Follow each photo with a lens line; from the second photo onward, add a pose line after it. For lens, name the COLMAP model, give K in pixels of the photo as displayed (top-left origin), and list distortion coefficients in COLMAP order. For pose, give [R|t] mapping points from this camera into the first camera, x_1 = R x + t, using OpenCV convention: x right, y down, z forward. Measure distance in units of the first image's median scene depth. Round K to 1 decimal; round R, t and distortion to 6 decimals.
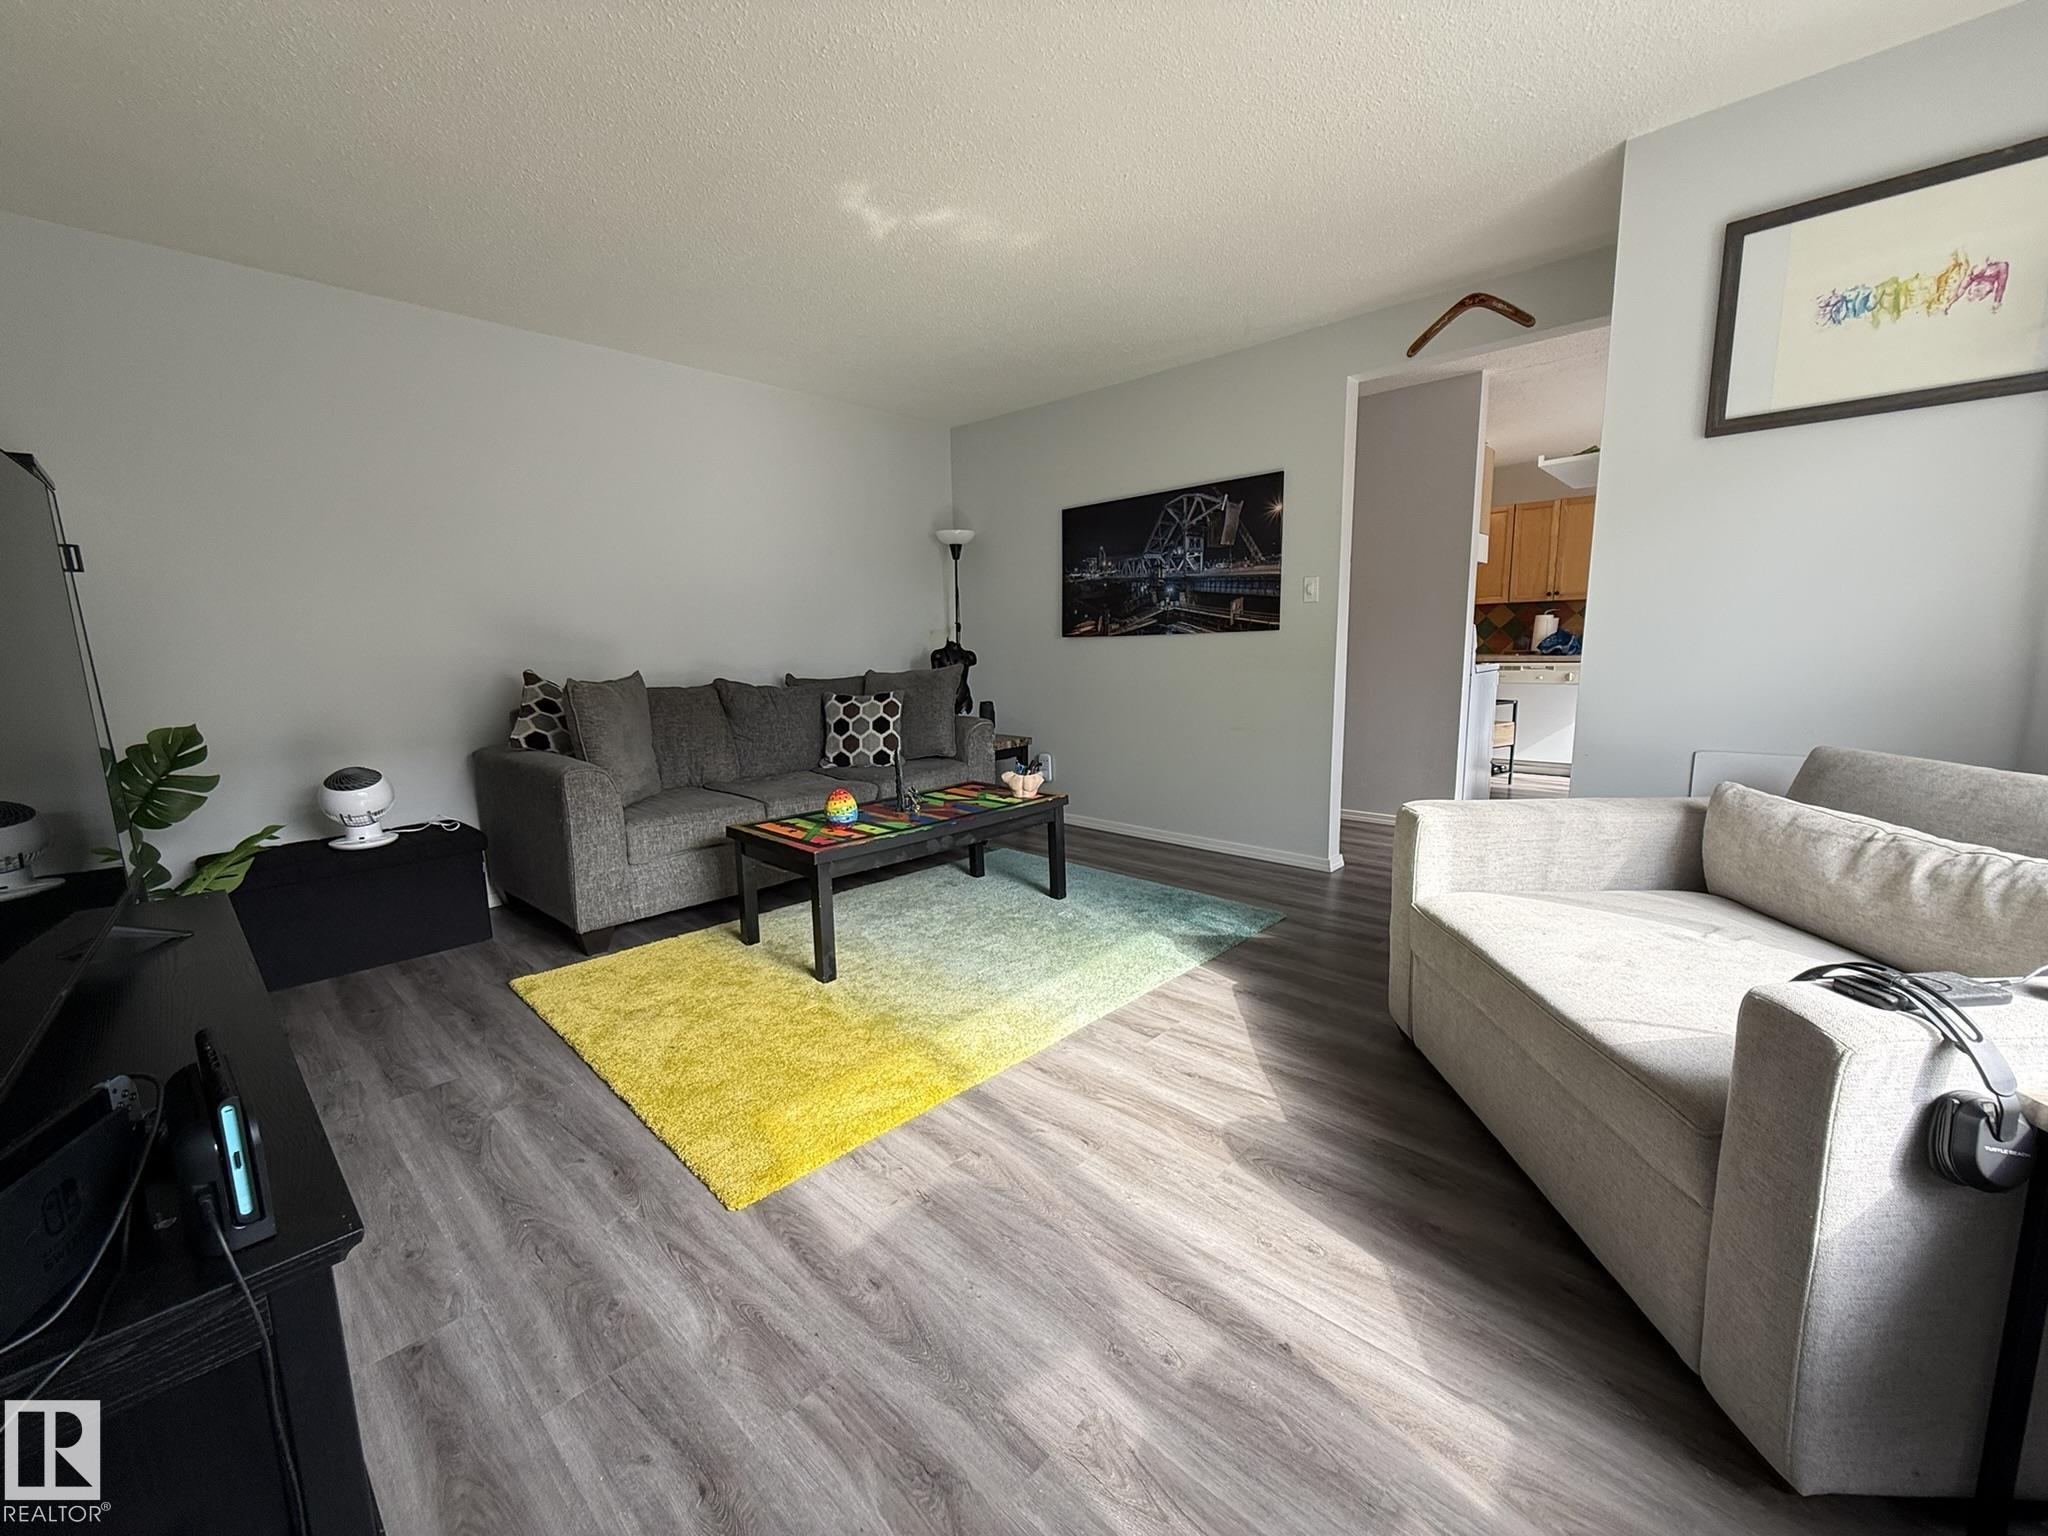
lens RADIAL K [[816.1, 0, 1027.4], [0, 816.1, 769.5], [0, 0, 1]] dist [-0.001581, -0.000328]
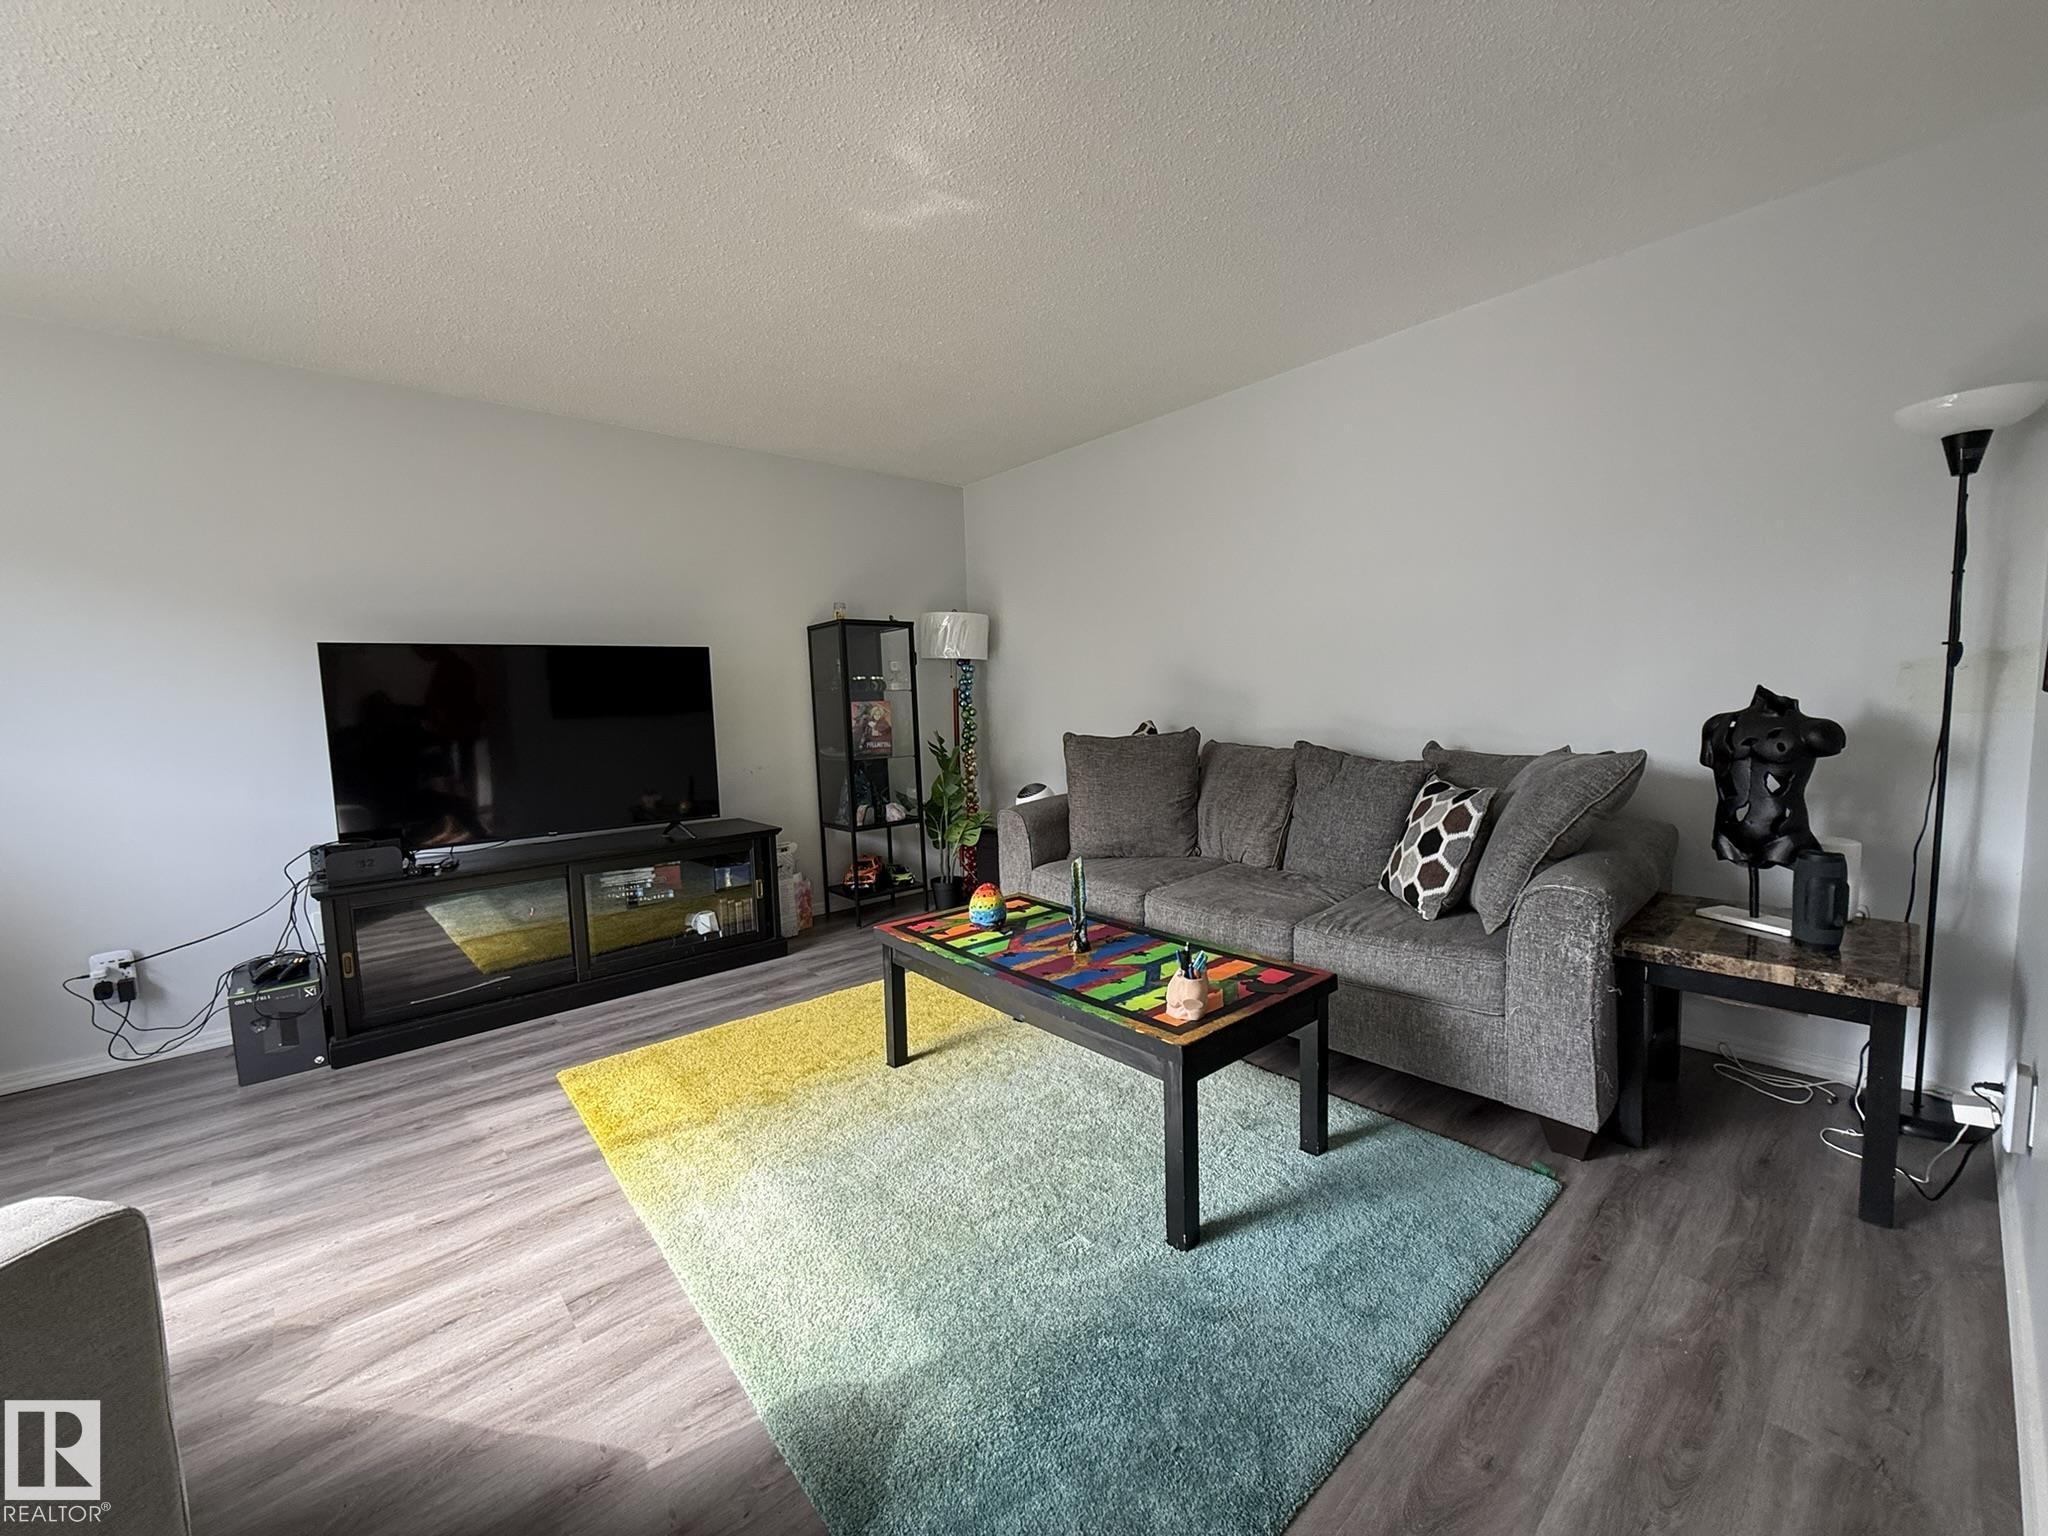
lens RADIAL K [[813.2, 0, 1026.1], [0, 813.2, 771.7], [0, 0, 1]] dist [-0.000298, -0.000110]
pose [[-0.093787, 0.119612, -0.988381, 0.522809], [-0.123799, 0.983651, 0.130786, -0.182470], [0.987865, 0.134626, -0.077446, 0.955719]]
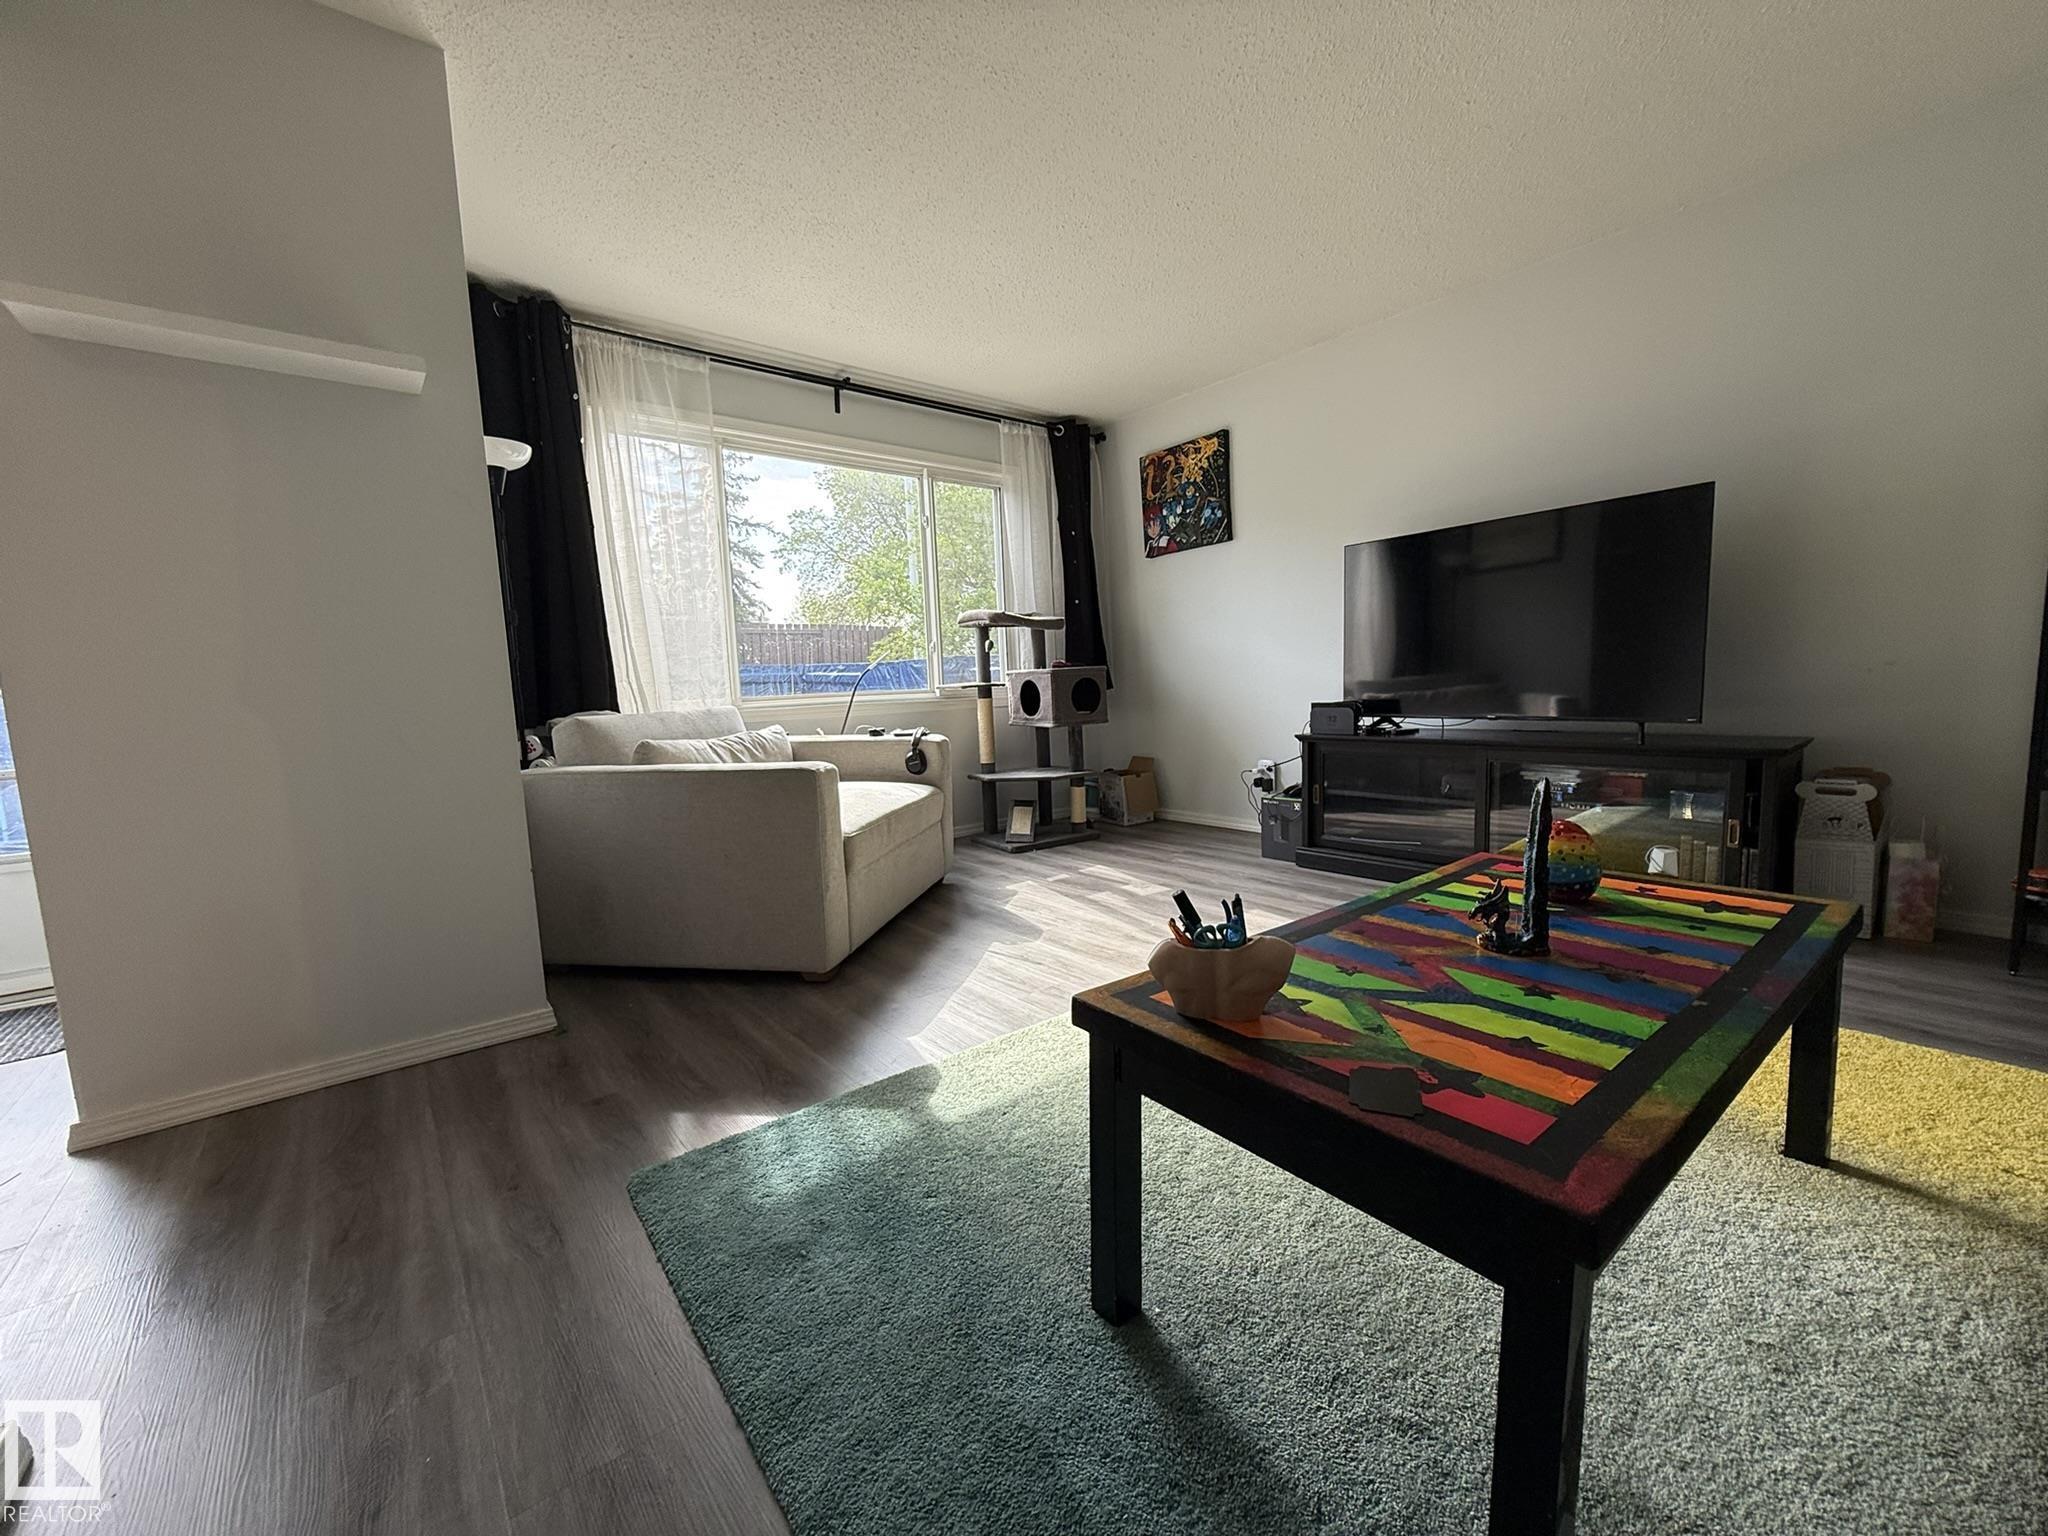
lens RADIAL K [[813.2, 0, 1026.1], [0, 813.2, 771.7], [0, 0, 1]] dist [-0.000298, -0.000110]
pose [[-0.988249, 0.043649, 0.146488, 0.016668], [0.080990, 0.962302, 0.259647, -0.139939], [-0.129632, 0.268460, -0.954529, 1.321947]]
